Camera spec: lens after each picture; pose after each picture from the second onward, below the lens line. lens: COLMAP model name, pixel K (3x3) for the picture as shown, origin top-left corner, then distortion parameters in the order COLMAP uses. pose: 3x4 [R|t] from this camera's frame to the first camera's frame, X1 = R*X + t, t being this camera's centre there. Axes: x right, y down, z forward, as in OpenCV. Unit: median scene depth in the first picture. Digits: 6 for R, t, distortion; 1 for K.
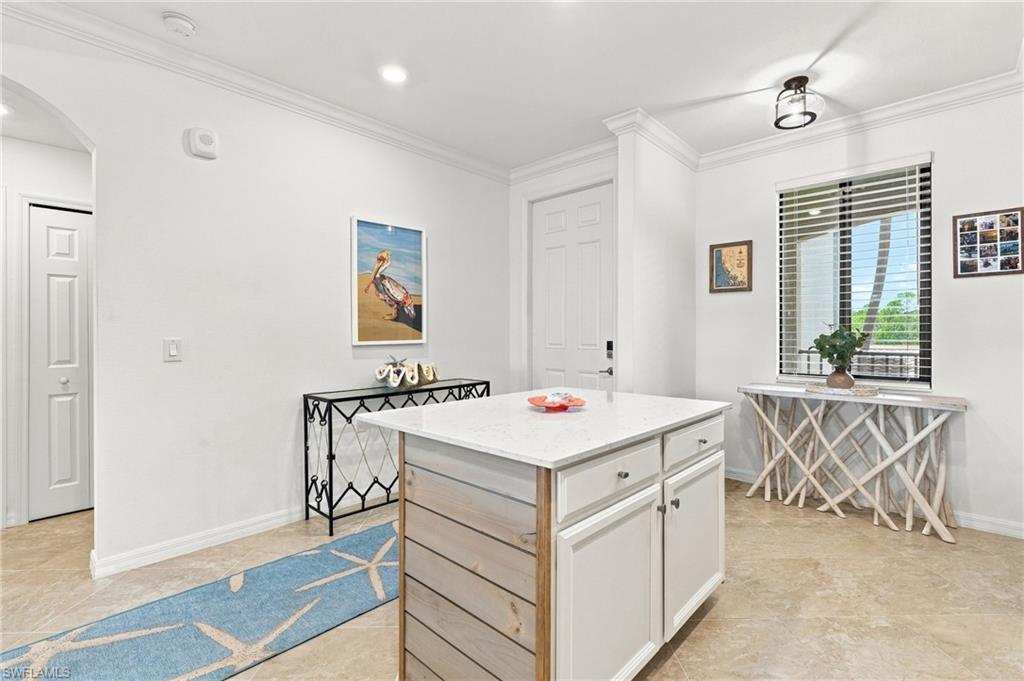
lens RADIAL K [[462.5, 0, 516.2], [0, 462.5, 337.3], [0, 0, 1]] dist [-0.002382, 0.001356]
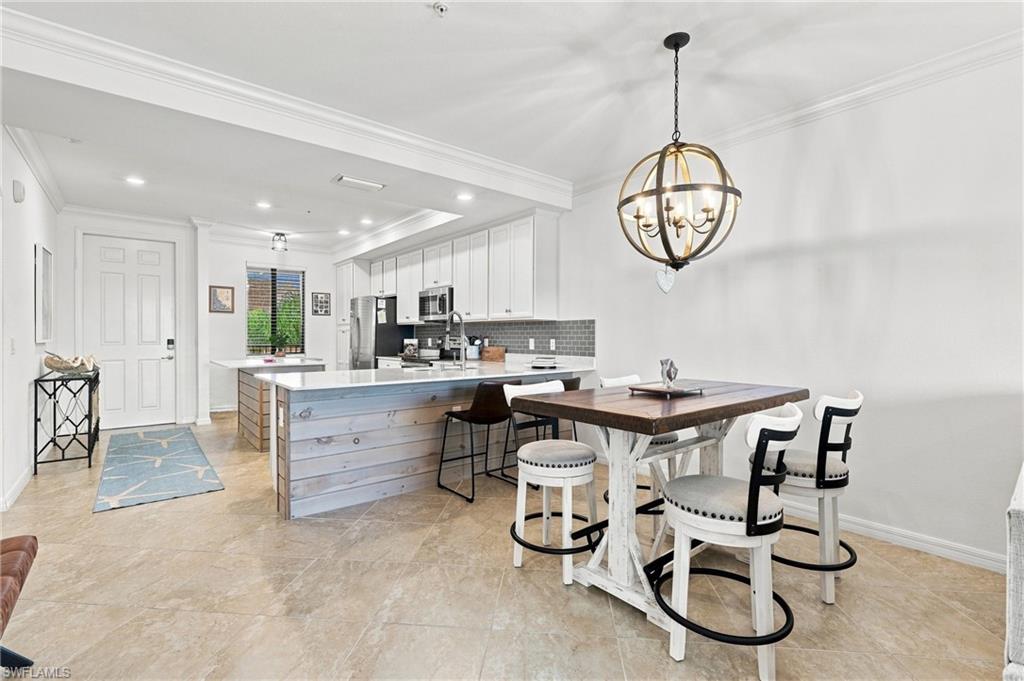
lens RADIAL K [[462.5, 0, 510.2], [0, 462.5, 339.4], [0, 0, 1]] dist [-0.002382, 0.001356]
pose [[0.133087, -0.005129, 0.991091, -1.576933], [0.005021, 0.999977, 0.004501, 0.009960], [-0.991092, 0.004378, 0.133109, -0.518705]]
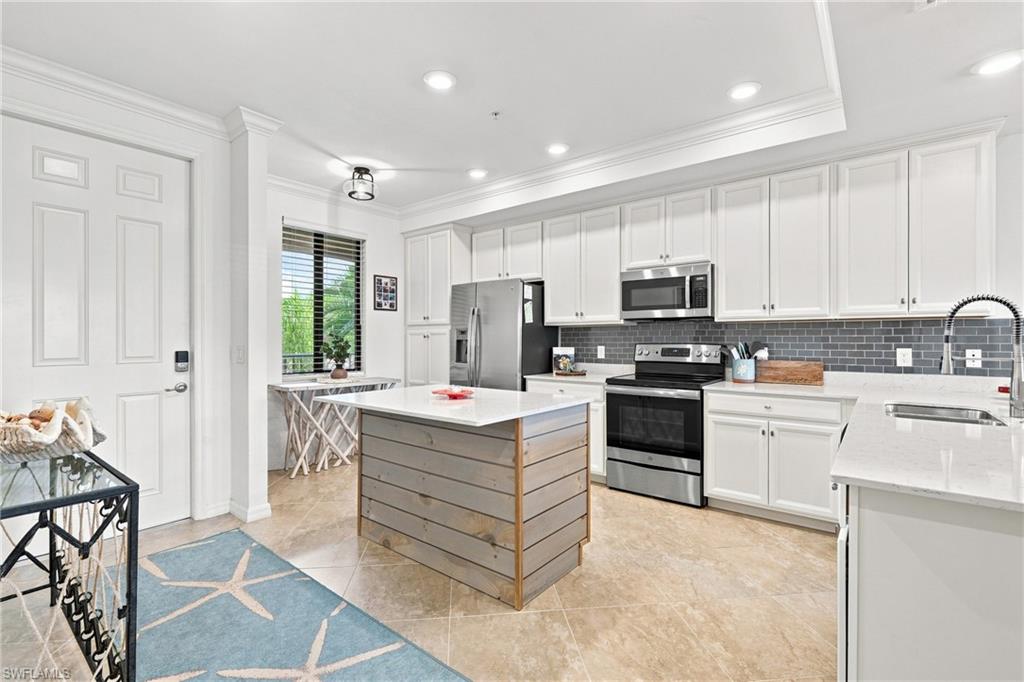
lens RADIAL K [[462.5, 0, 512.5], [0, 462.5, 339.6], [0, 0, 1]] dist [-0.002382, 0.001356]
pose [[-0.081090, 0.001410, 0.996706, -0.828701], [0.006814, 0.999976, -0.000860, -0.009205], [-0.996683, 0.006721, -0.081098, 0.599249]]
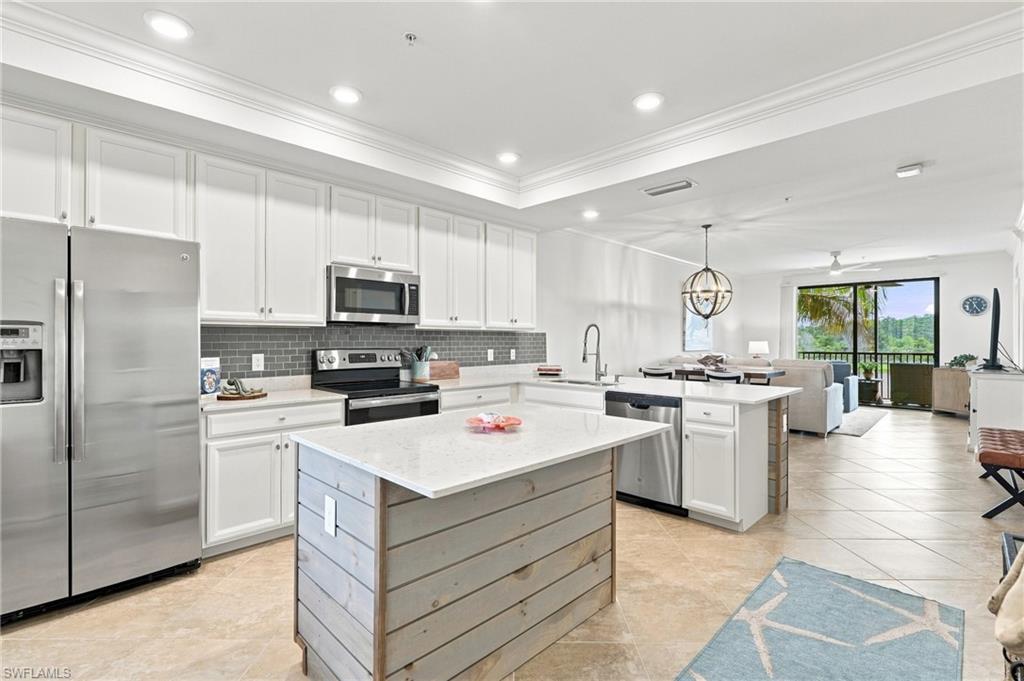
lens RADIAL K [[462.5, 0, 512.8], [0, 462.5, 342.6], [0, 0, 1]] dist [-0.002382, 0.001356]
pose [[-0.999471, -0.002199, 0.032457, 0.007691], [-0.001763, 0.999908, 0.013438, -0.031287], [-0.032483, 0.013374, -0.999383, 1.286628]]
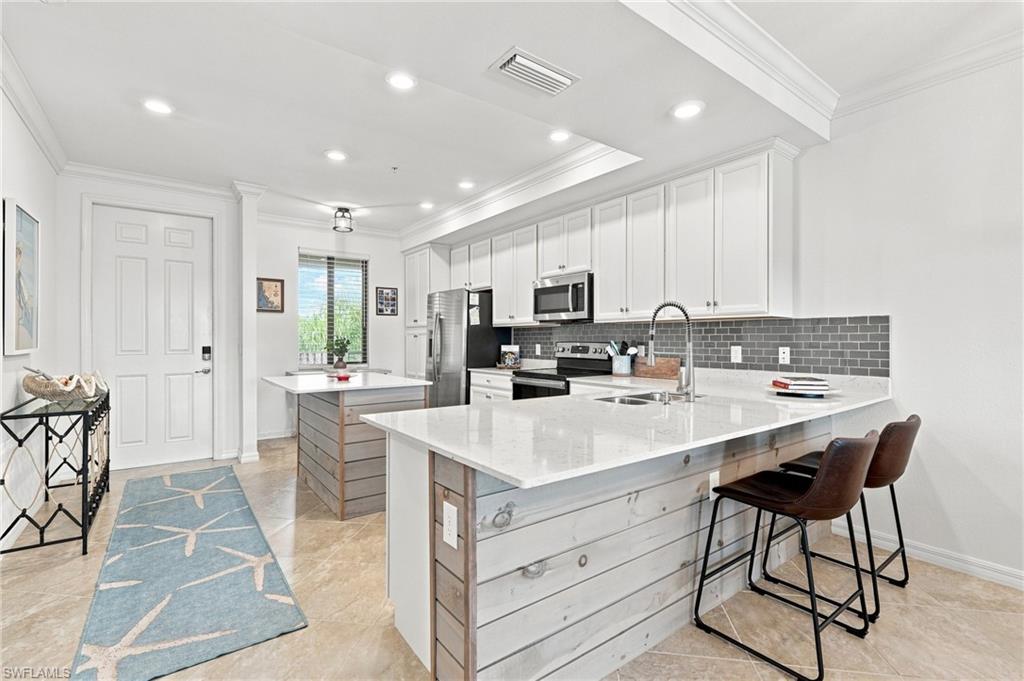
lens RADIAL K [[462.5, 0, 511.3], [0, 462.5, 340.4], [0, 0, 1]] dist [-0.002382, 0.001356]
pose [[0.177717, -0.000817, 0.984081, -1.081388], [0.006740, 0.999977, -0.000387, -0.001818], [-0.984059, 0.006702, 0.177718, -0.025335]]
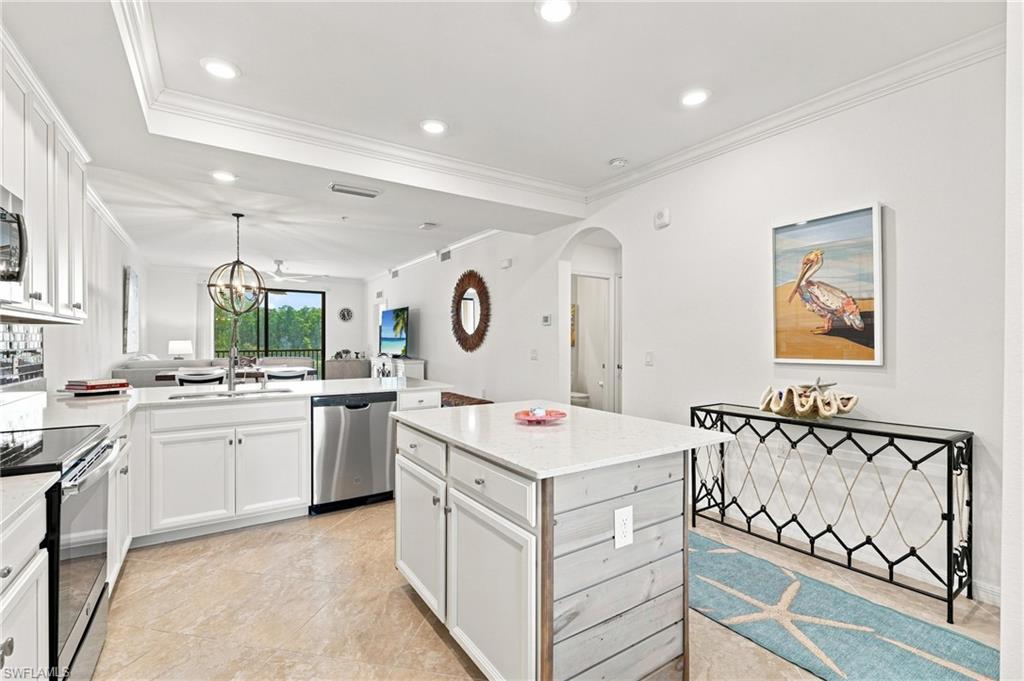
lens RADIAL K [[462.5, 0, 510.8], [0, 462.5, 346.9], [0, 0, 1]] dist [-0.002382, 0.001356]
pose [[-0.238702, 0.013146, -0.971004, 0.744054], [-0.009200, 0.999833, 0.015798, -0.025965], [0.971049, 0.012704, -0.238542, 0.764487]]
